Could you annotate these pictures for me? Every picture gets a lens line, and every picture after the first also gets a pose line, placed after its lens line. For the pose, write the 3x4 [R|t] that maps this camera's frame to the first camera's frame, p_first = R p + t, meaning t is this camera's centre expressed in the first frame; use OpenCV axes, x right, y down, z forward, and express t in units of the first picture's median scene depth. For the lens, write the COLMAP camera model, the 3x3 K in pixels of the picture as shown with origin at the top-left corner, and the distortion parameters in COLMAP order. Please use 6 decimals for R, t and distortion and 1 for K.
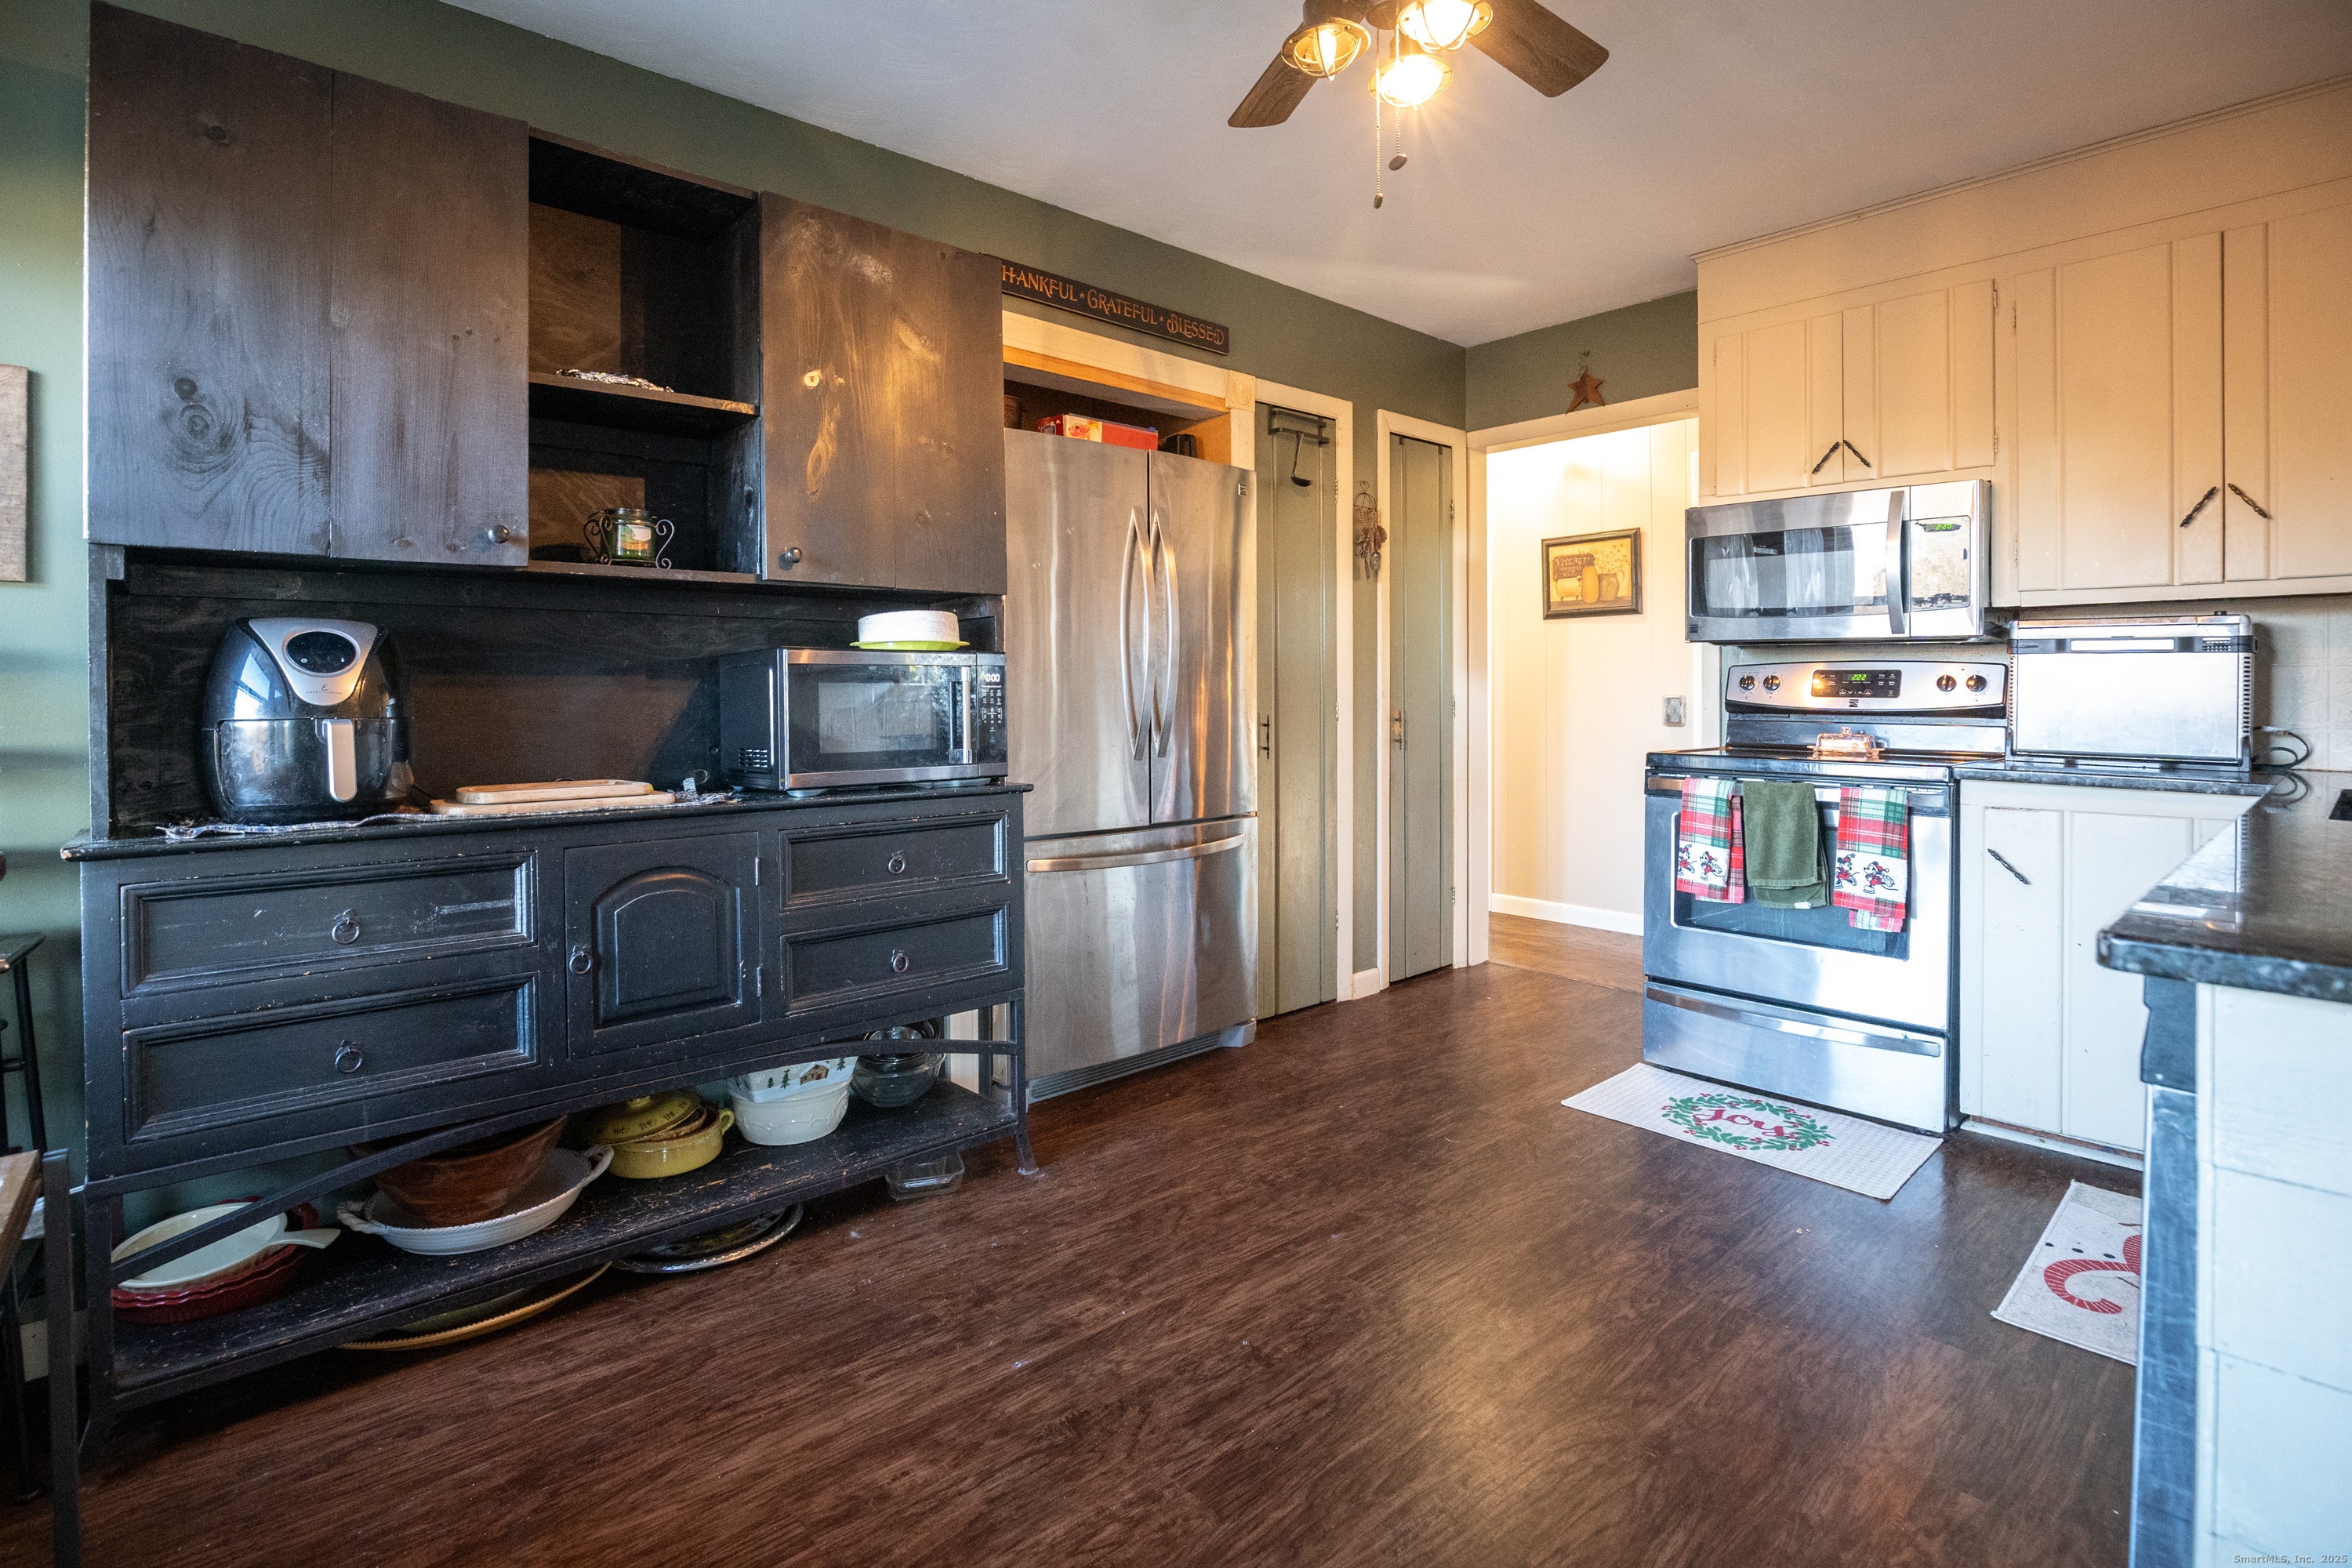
lens RADIAL K [[1126.1, 0, 1196.2], [0, 1126.1, 685.8], [0, 0, 1]] dist [-0.027861, 0.000788]
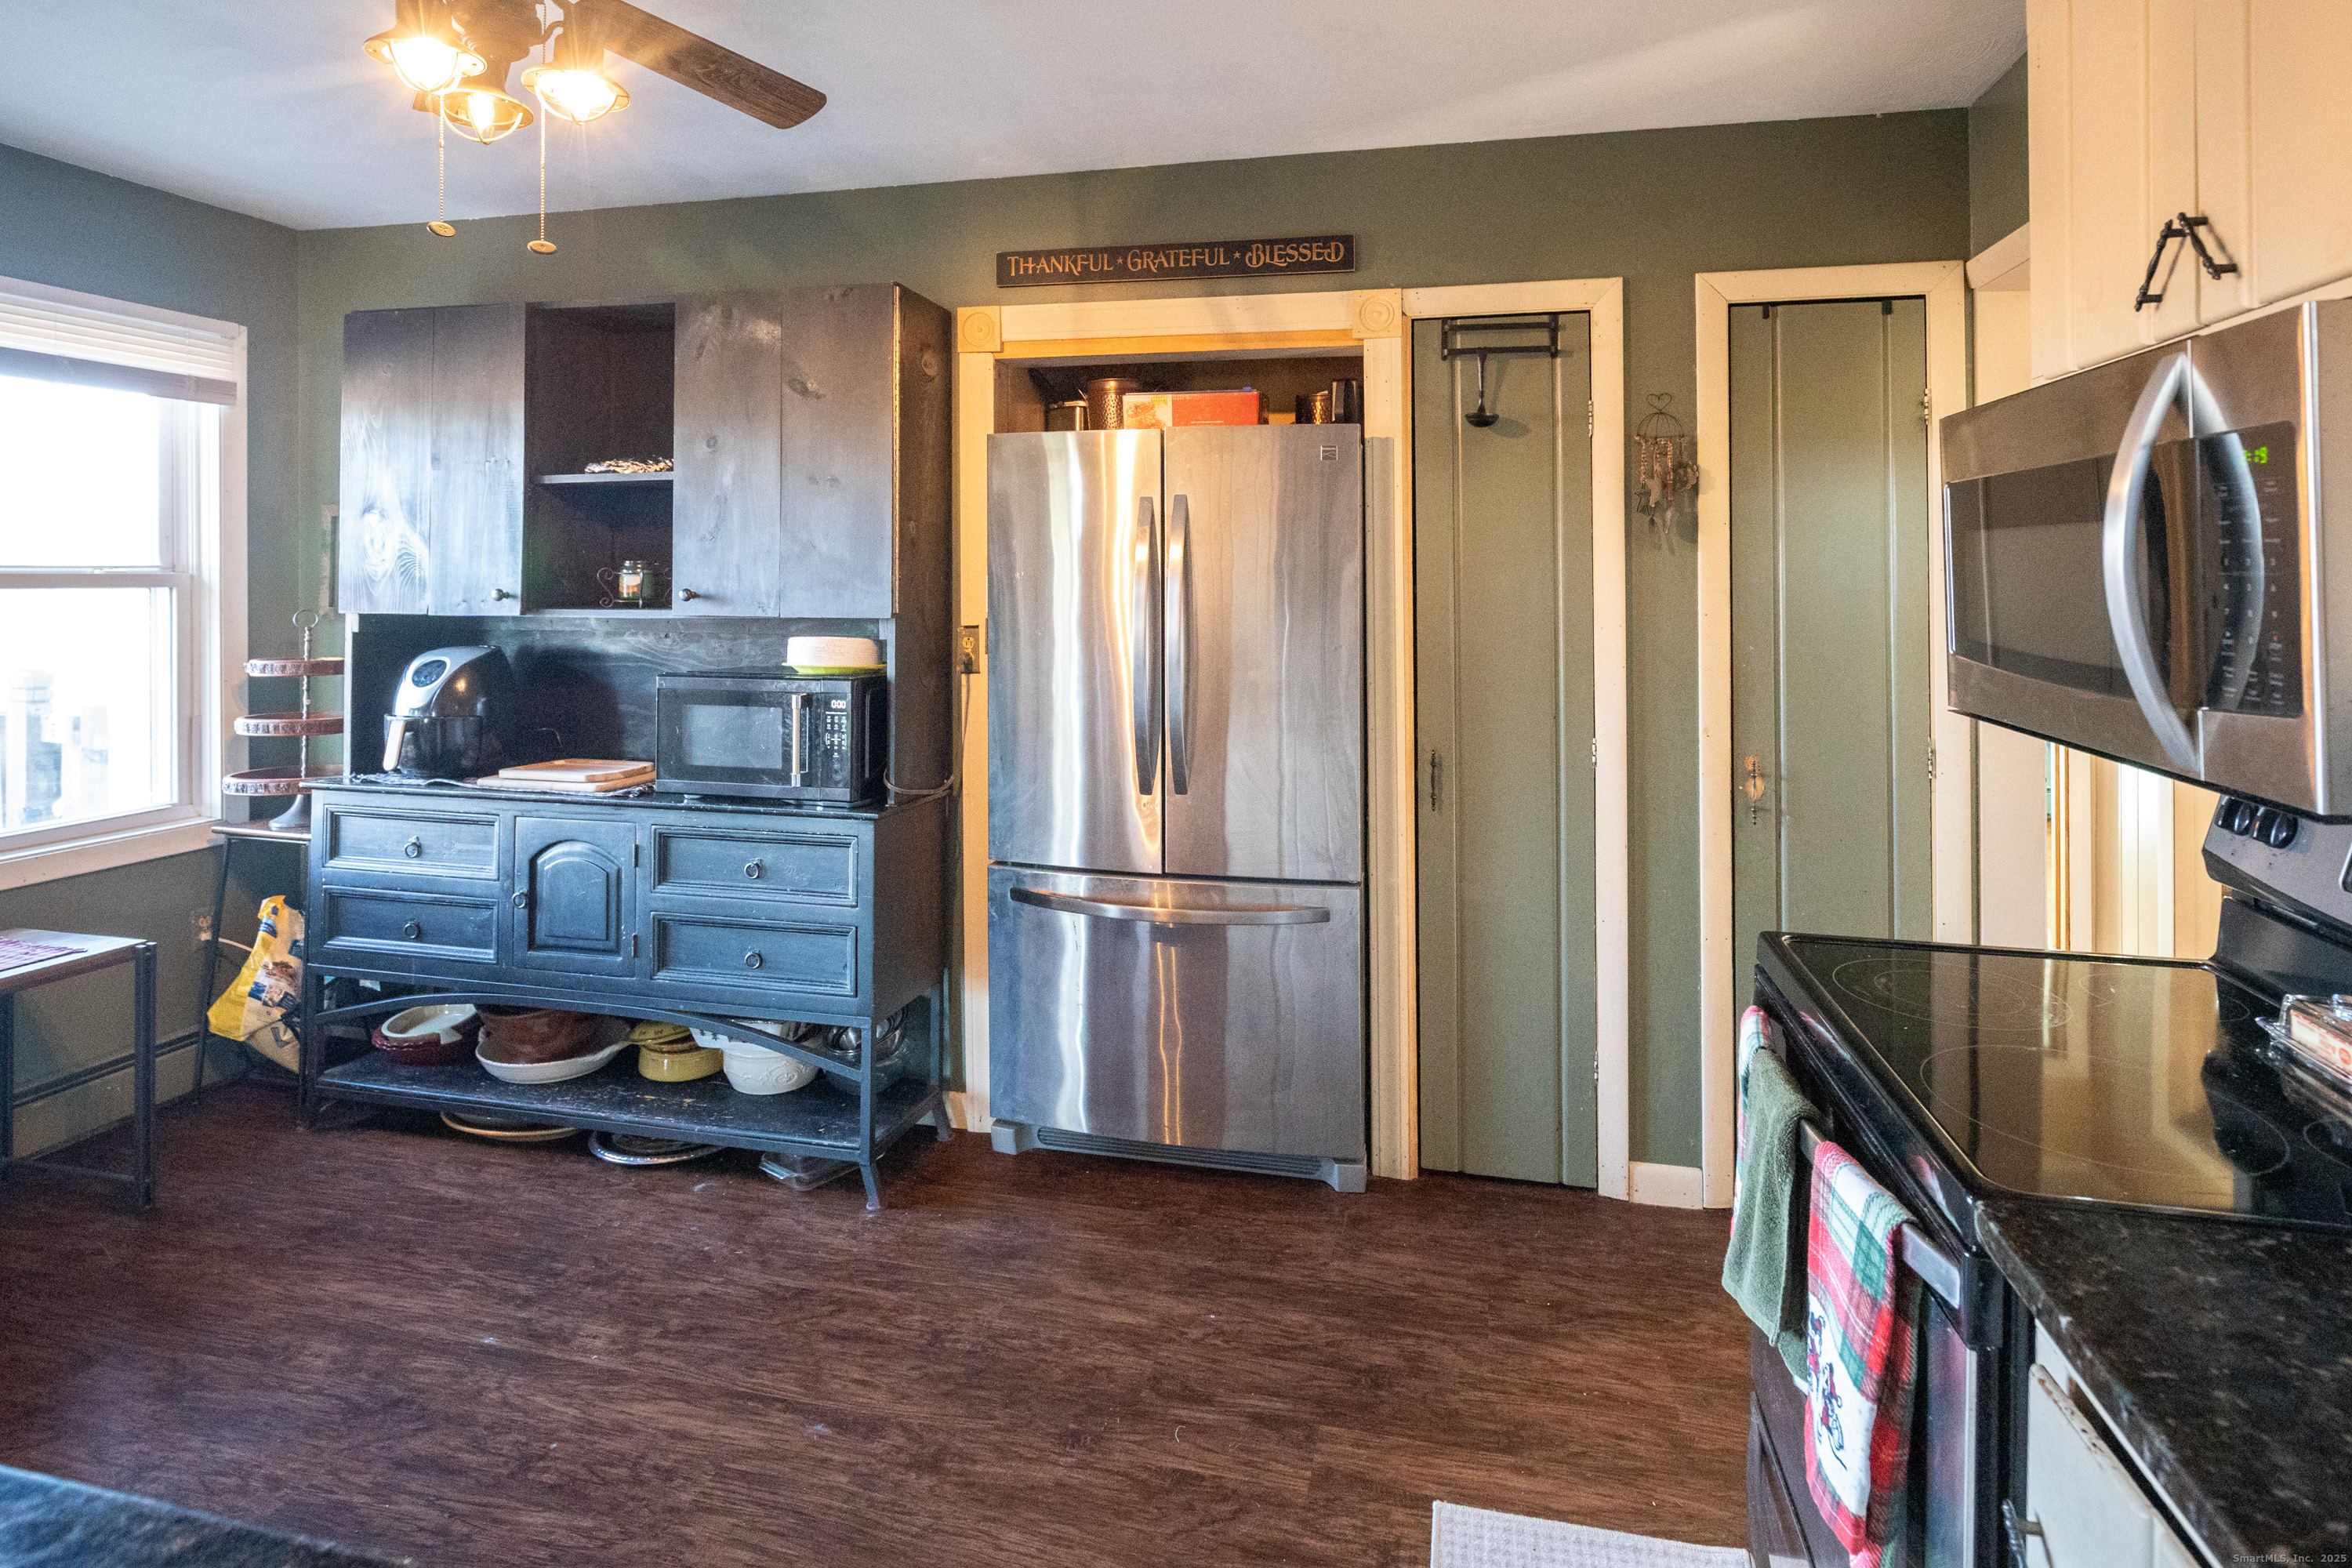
lens RADIAL K [[1218.1, 0, 1218.3], [0, 1218.1, 573.2], [0, 0, 1]] dist [-0.013526, 0.001935]
pose [[0.573660, 0.003868, -0.819085, 0.825952], [-0.005494, 0.999985, 0.000874, -0.116503], [0.819075, 0.003999, 0.573672, 0.582712]]
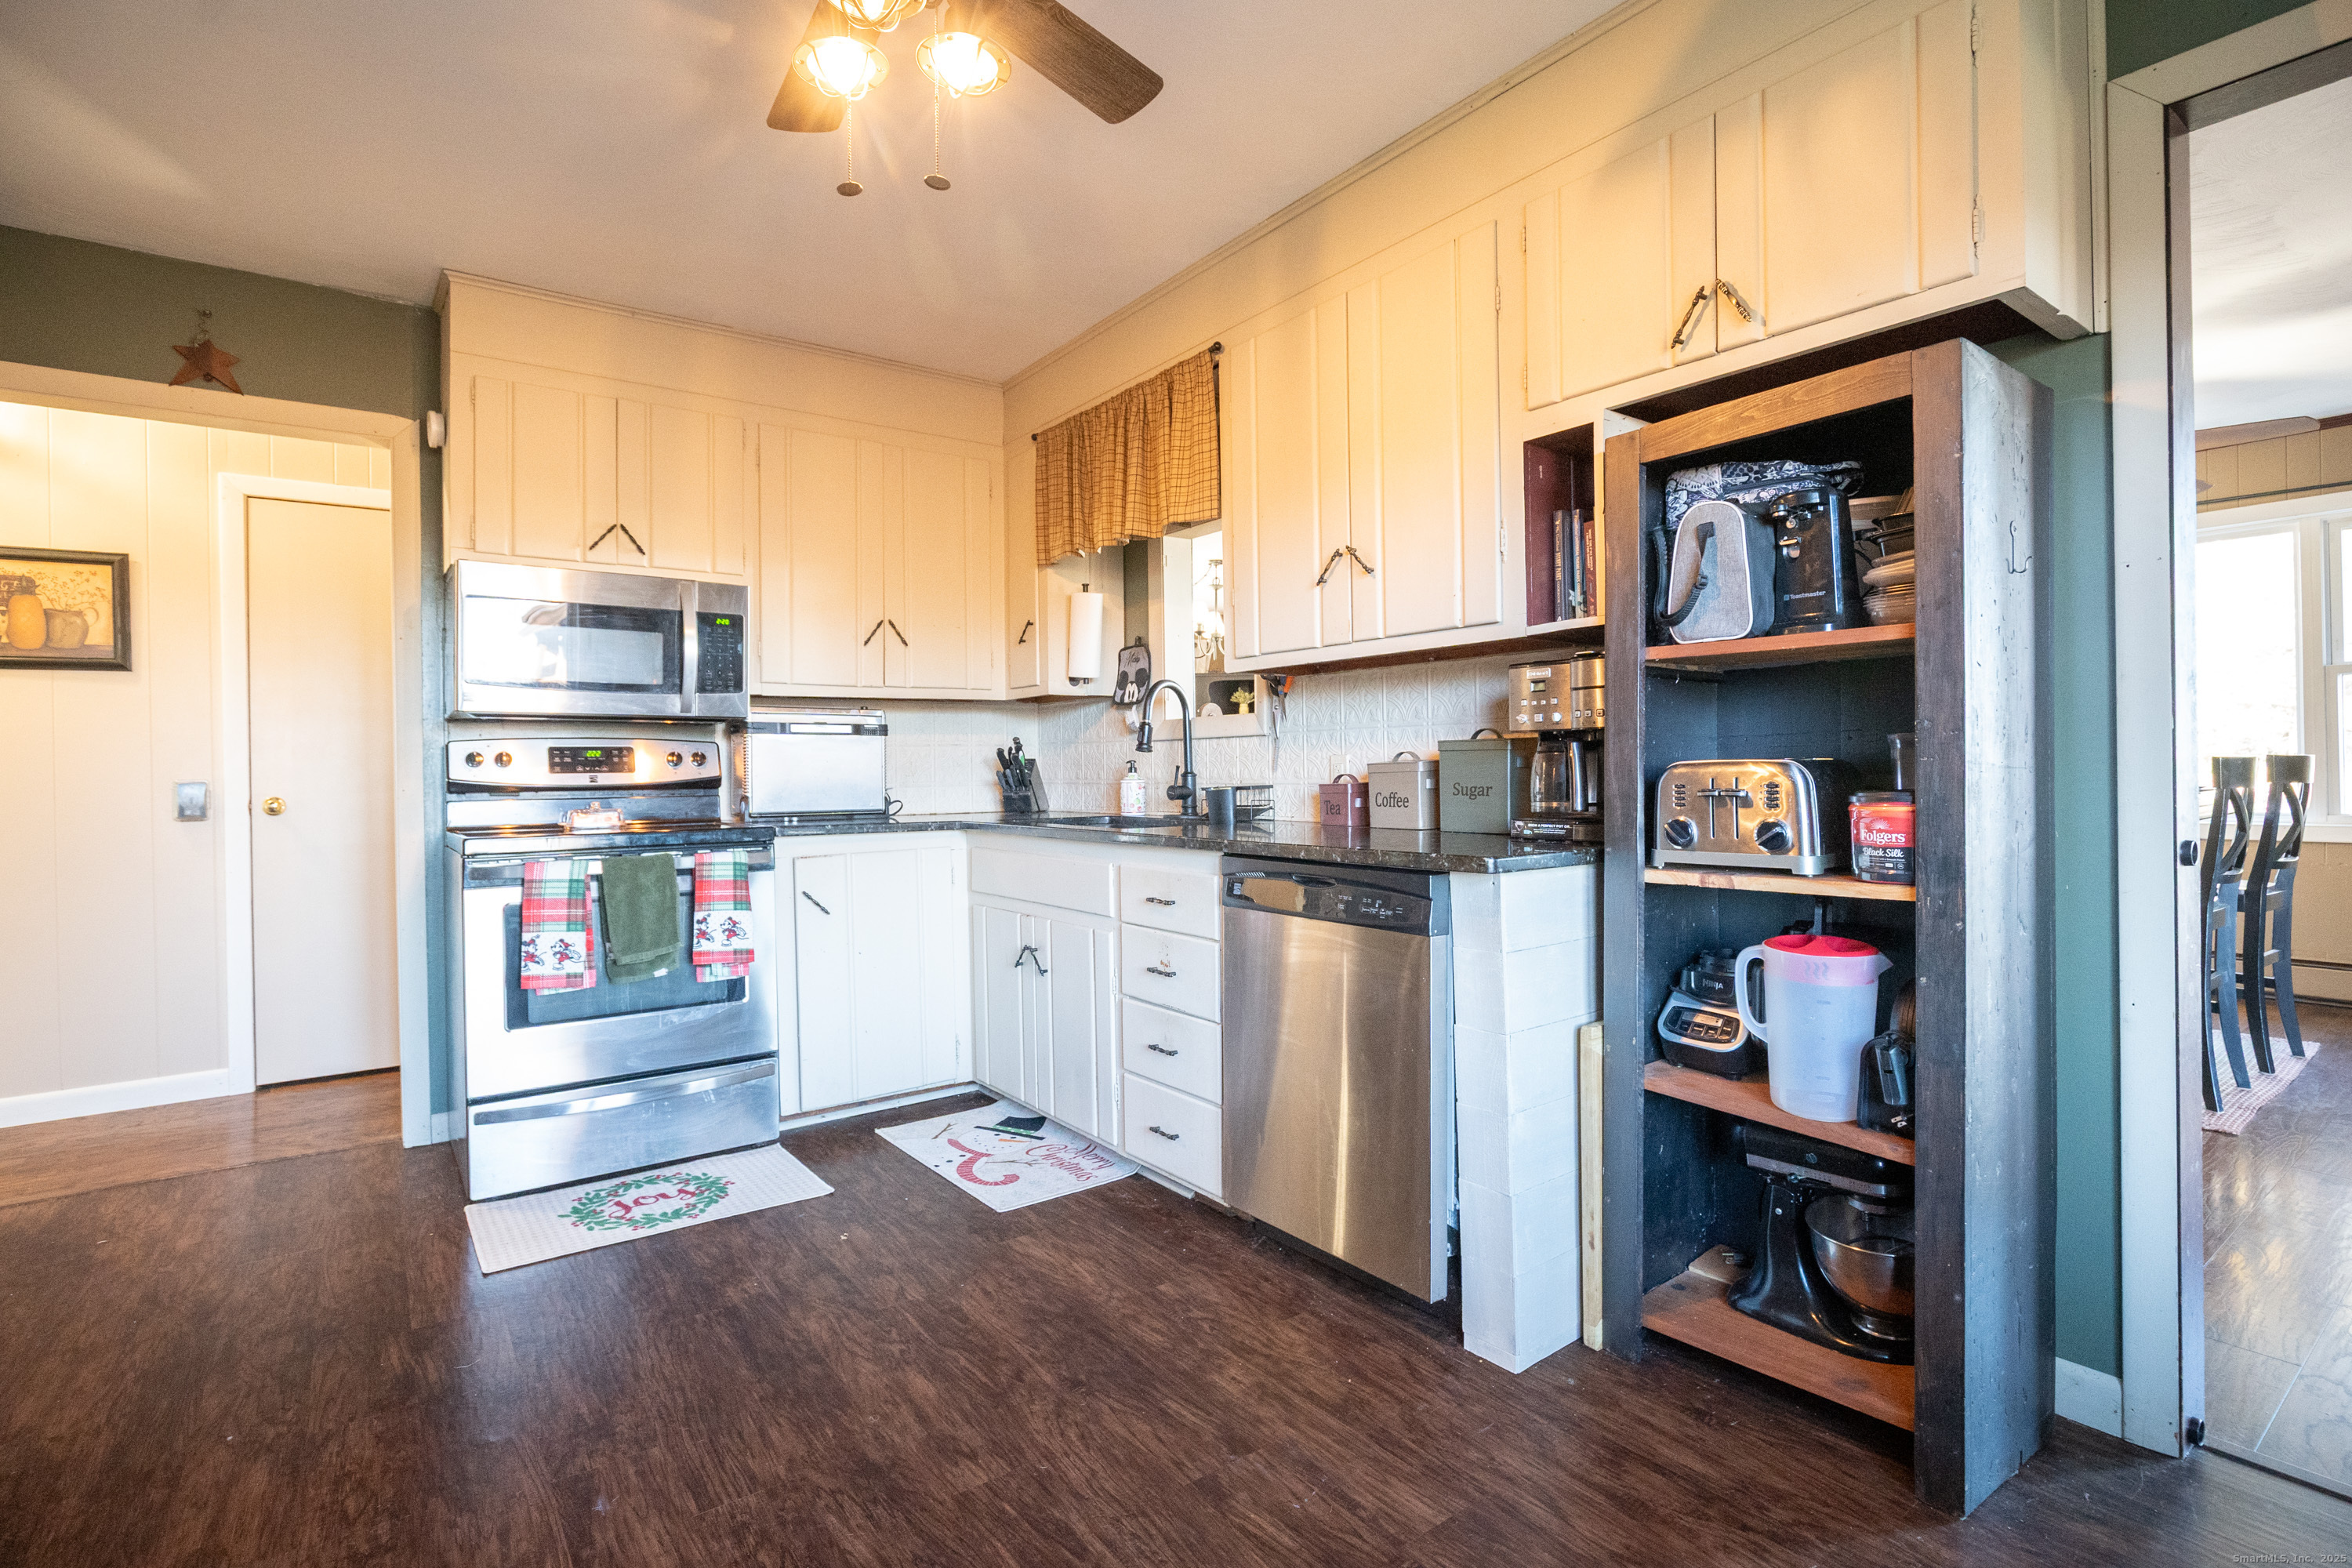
lens RADIAL K [[1102.4, 0, 1173.6], [0, 1102.4, 760.2], [0, 0, 1]] dist [-0.011543, 0.000033]
pose [[0.112380, 0.001932, 0.993663, -0.434516], [0.014095, 0.999894, -0.003538, 0.011698], [-0.993565, 0.014404, 0.112340, 0.435710]]
